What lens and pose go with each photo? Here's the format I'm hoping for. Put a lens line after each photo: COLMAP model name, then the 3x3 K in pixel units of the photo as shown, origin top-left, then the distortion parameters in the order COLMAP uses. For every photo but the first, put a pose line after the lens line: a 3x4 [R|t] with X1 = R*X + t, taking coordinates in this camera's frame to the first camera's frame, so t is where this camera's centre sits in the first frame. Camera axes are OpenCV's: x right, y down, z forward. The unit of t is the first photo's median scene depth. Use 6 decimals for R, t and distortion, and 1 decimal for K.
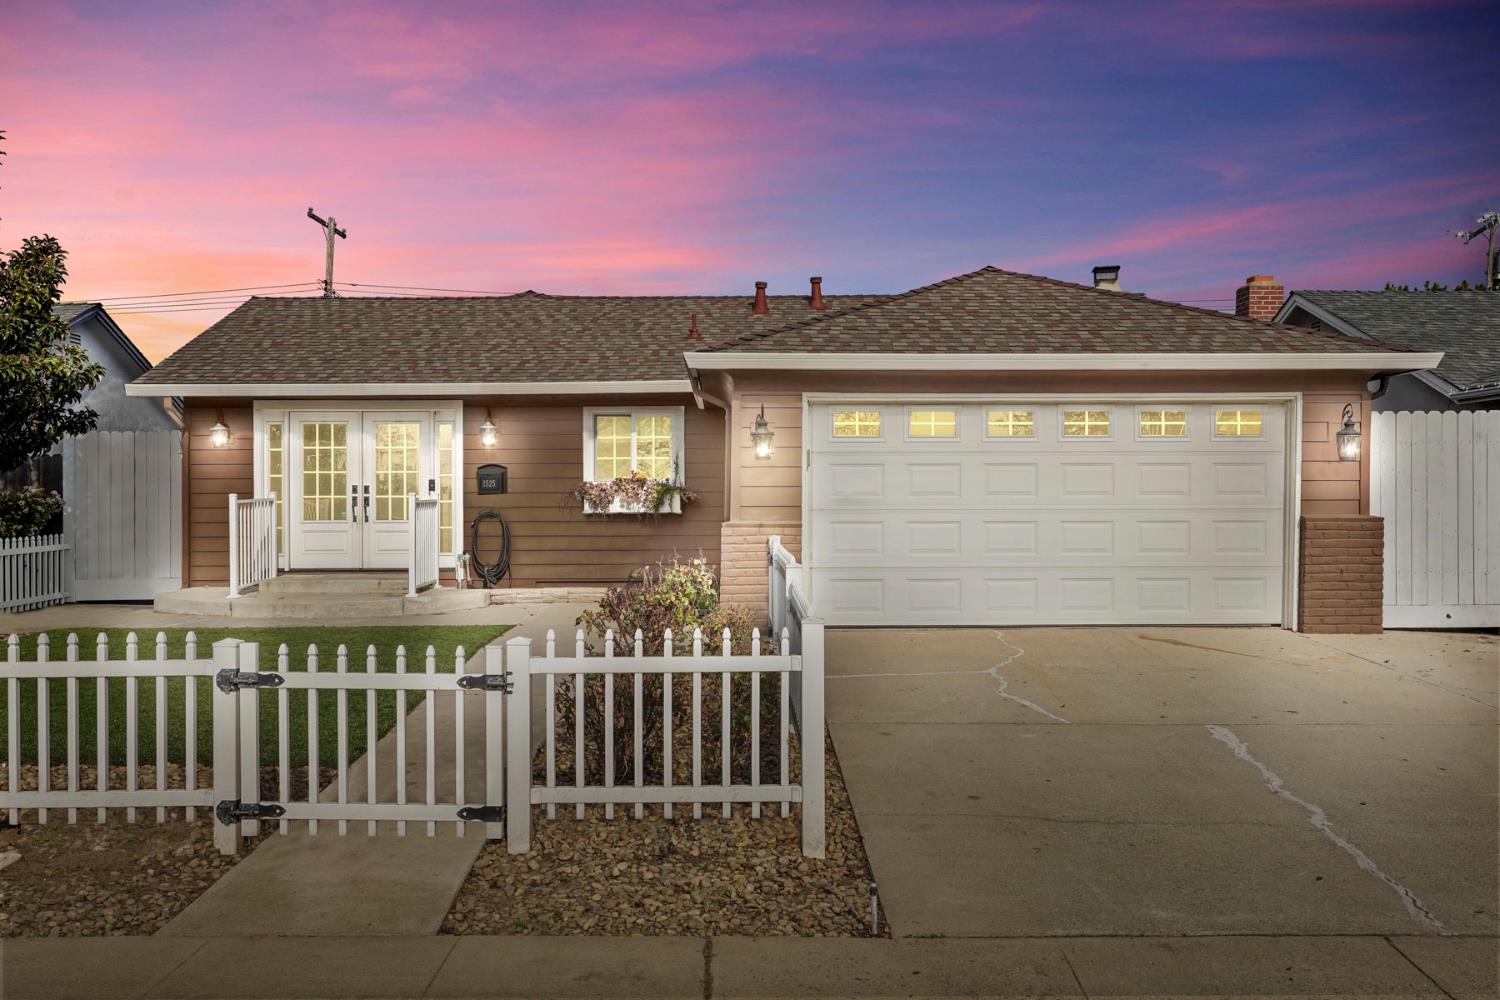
lens RADIAL K [[1272.9, 0, 755.4], [0, 1272.9, 491.4], [0, 0, 1]] dist [0.021751, -0.003399]
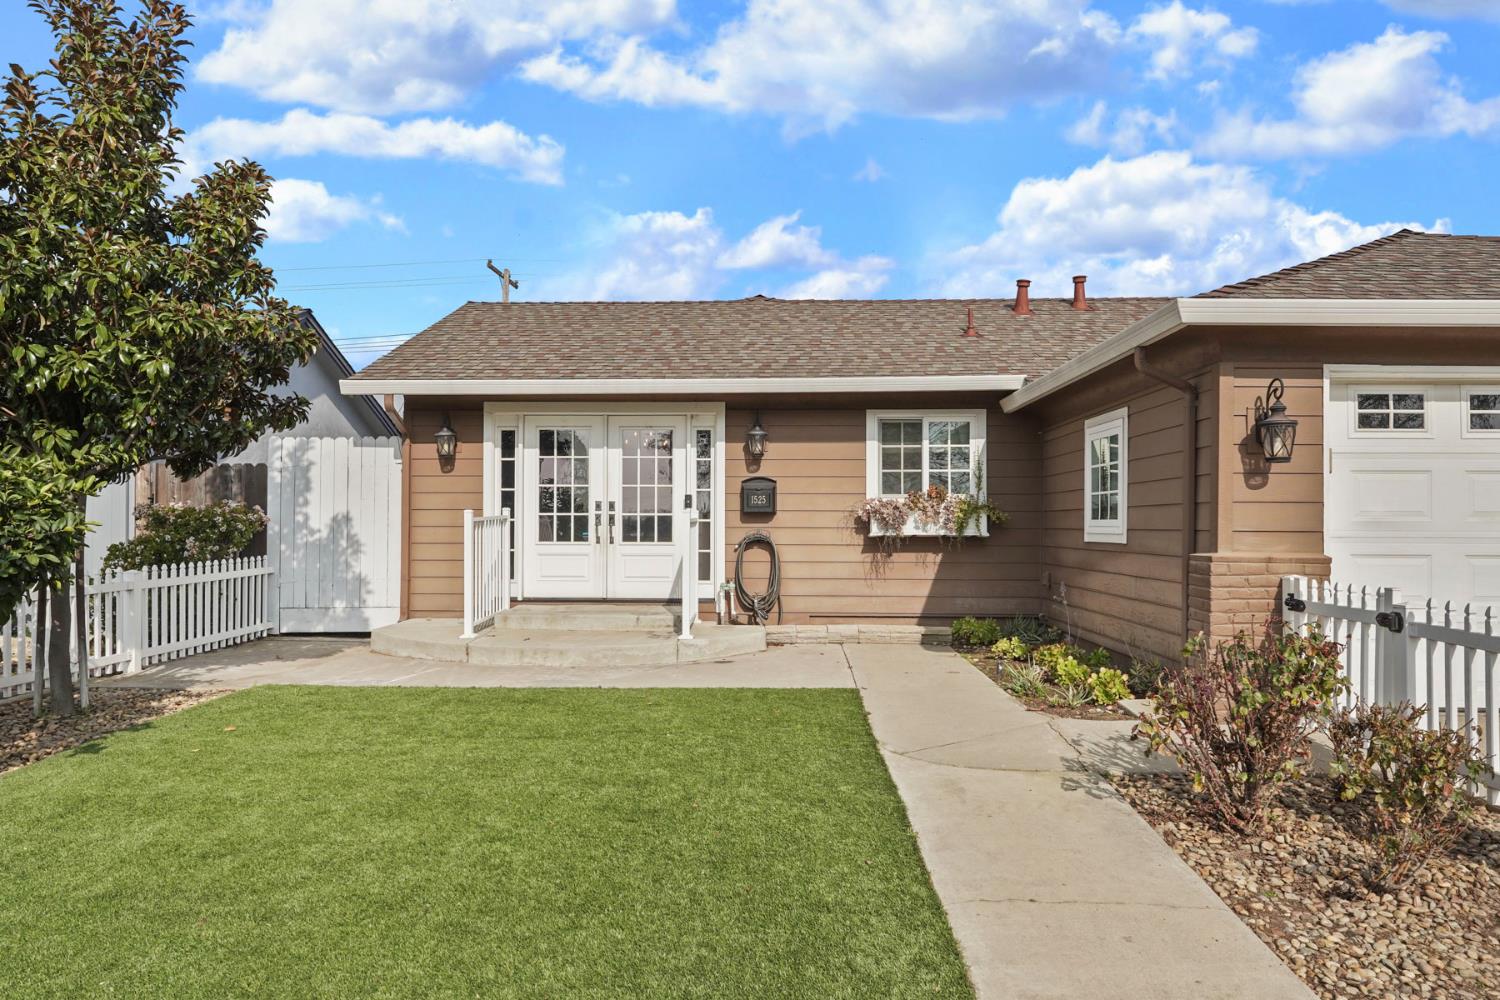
lens RADIAL K [[943.8, 0, 750.2], [0, 943.8, 499.7], [0, 0, 1]] dist [0.000265, 0.000310]
pose [[0.999508, 0.005541, -0.030876, -0.196852], [-0.005961, 0.999891, -0.013513, 0.002424], [0.030798, 0.013691, 0.999432, 0.376574]]
